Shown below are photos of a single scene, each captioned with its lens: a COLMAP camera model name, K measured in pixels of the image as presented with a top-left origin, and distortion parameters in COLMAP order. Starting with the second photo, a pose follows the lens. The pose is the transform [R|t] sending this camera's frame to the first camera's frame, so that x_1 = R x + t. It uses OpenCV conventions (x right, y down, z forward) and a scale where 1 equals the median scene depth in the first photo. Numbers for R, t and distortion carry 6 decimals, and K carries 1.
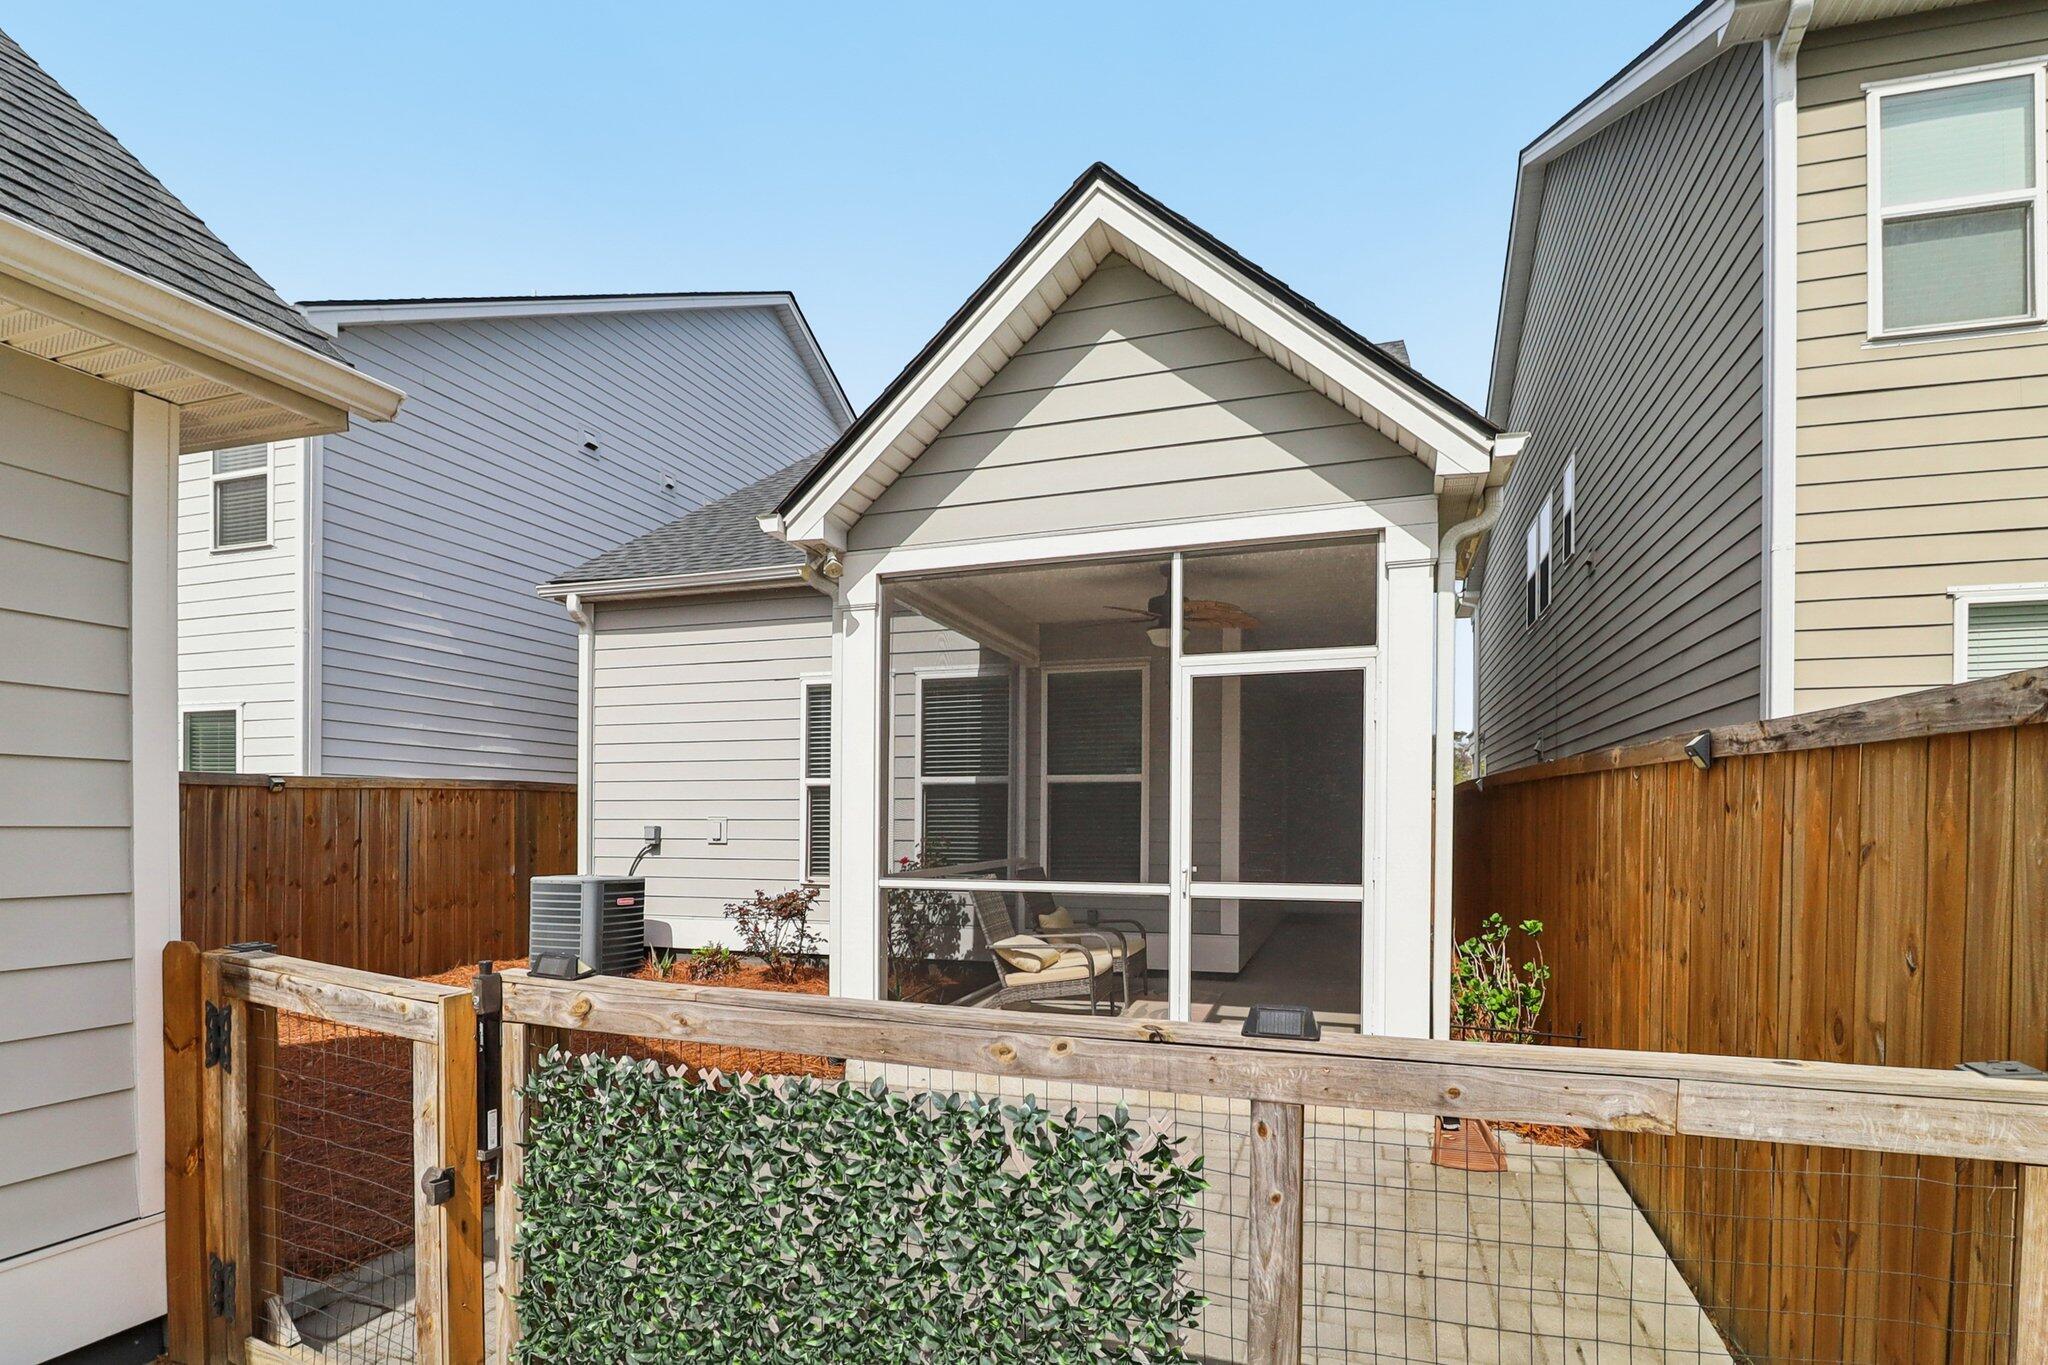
lens RADIAL K [[943.9, 0, 1029.4], [0, 943.9, 657.0], [0, 0, 1]] dist [-0.000415, -0.012441]
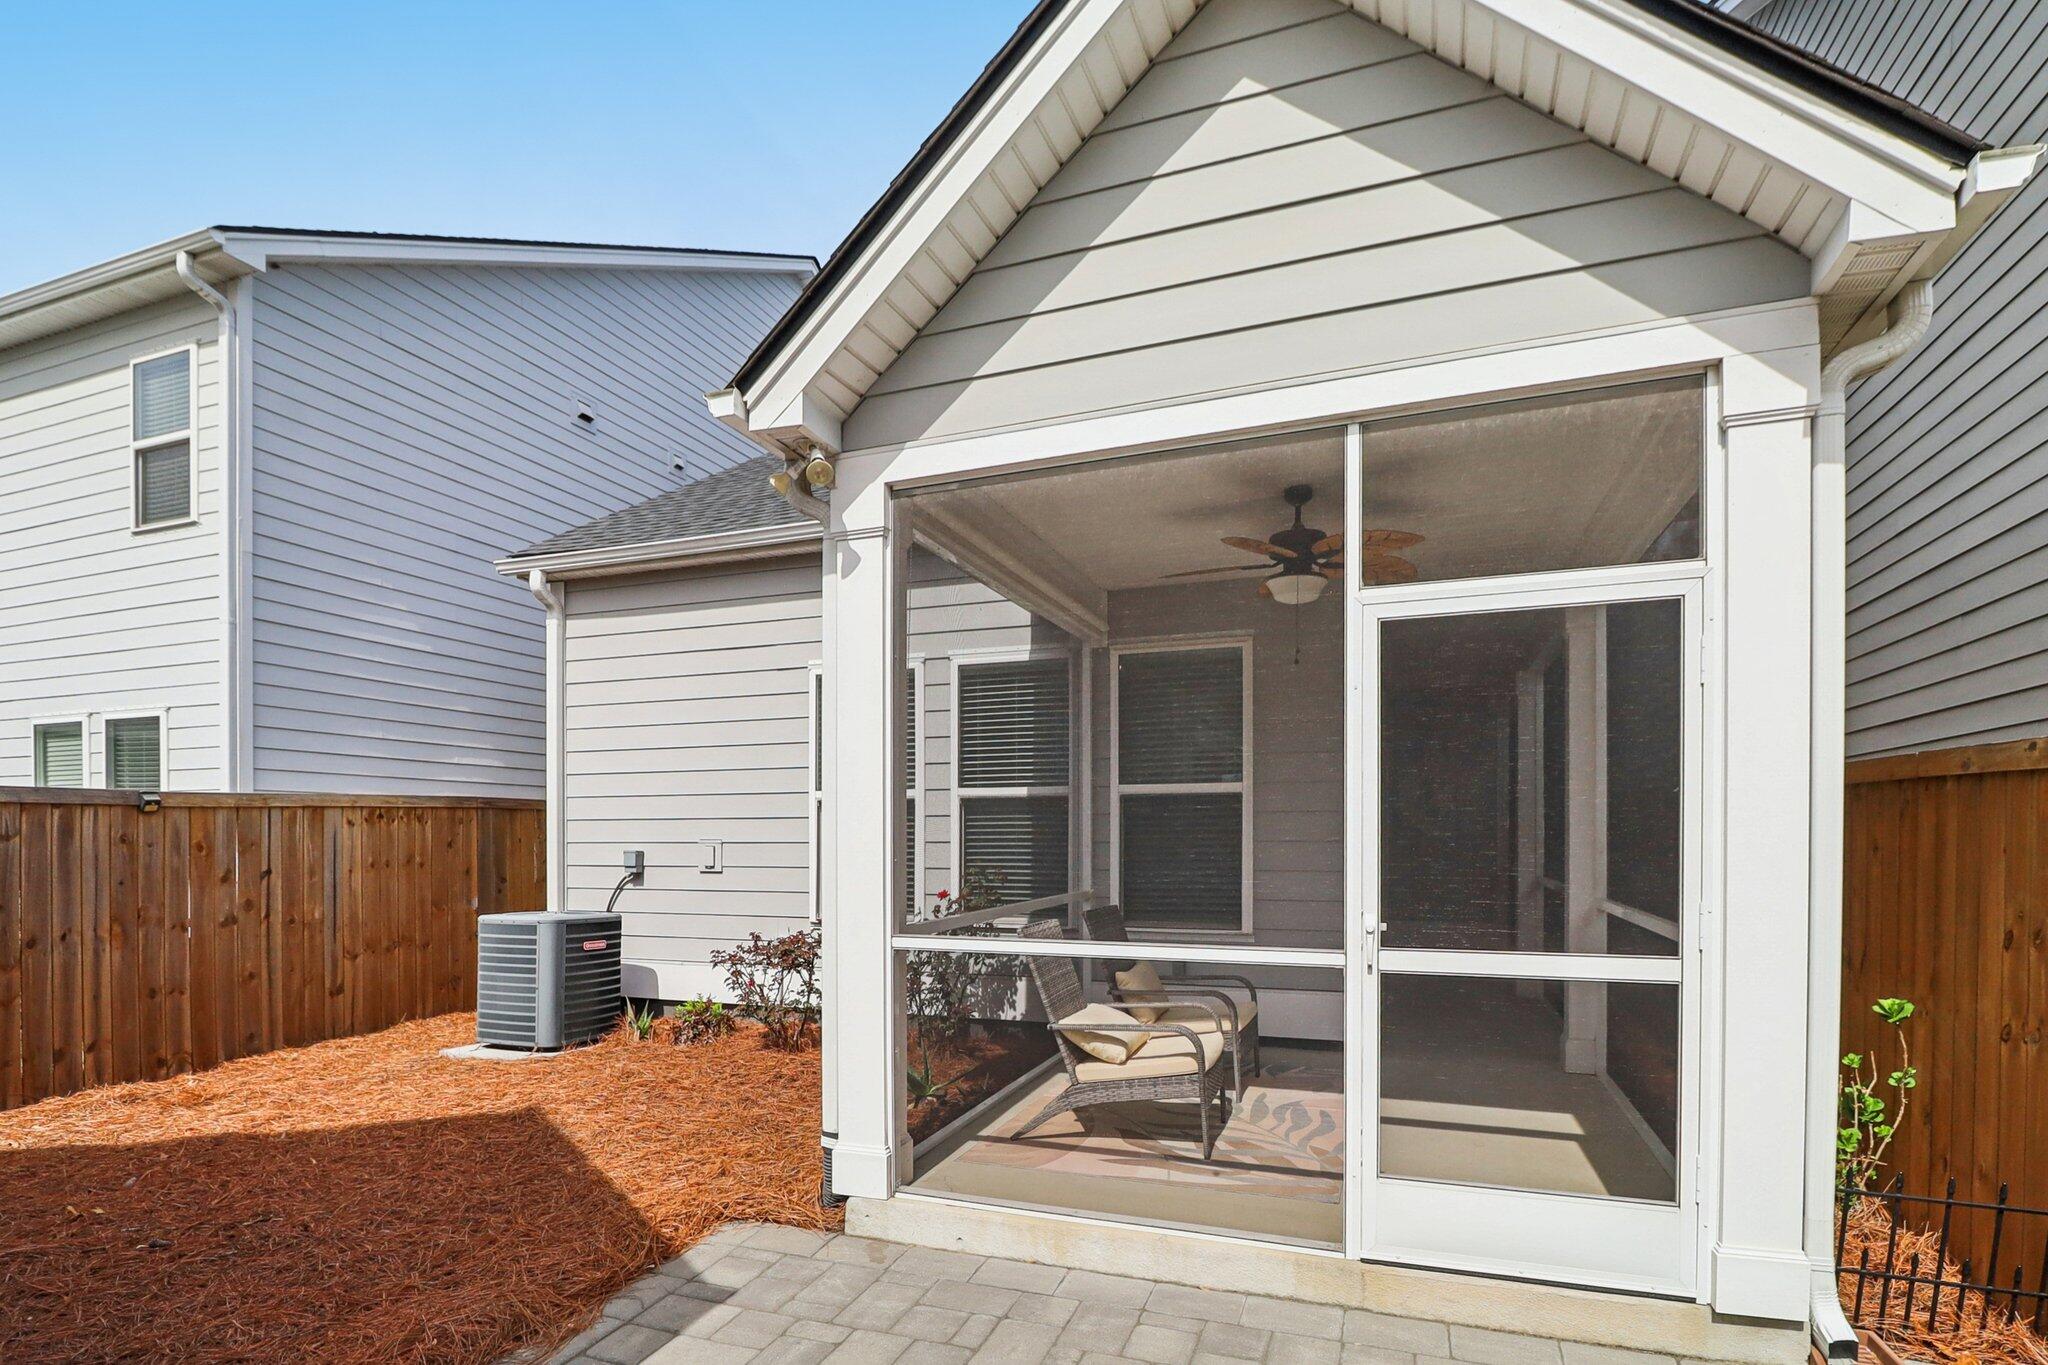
lens RADIAL K [[986.6, 0, 1060.4], [0, 986.6, 651.1], [0, 0, 1]] dist [0.002118, -0.009948]
pose [[0.999852, -0.008323, -0.015083, -0.015072], [0.008104, 0.999861, -0.014537, 0.023995], [0.015202, 0.014412, 0.999781, 0.166523]]
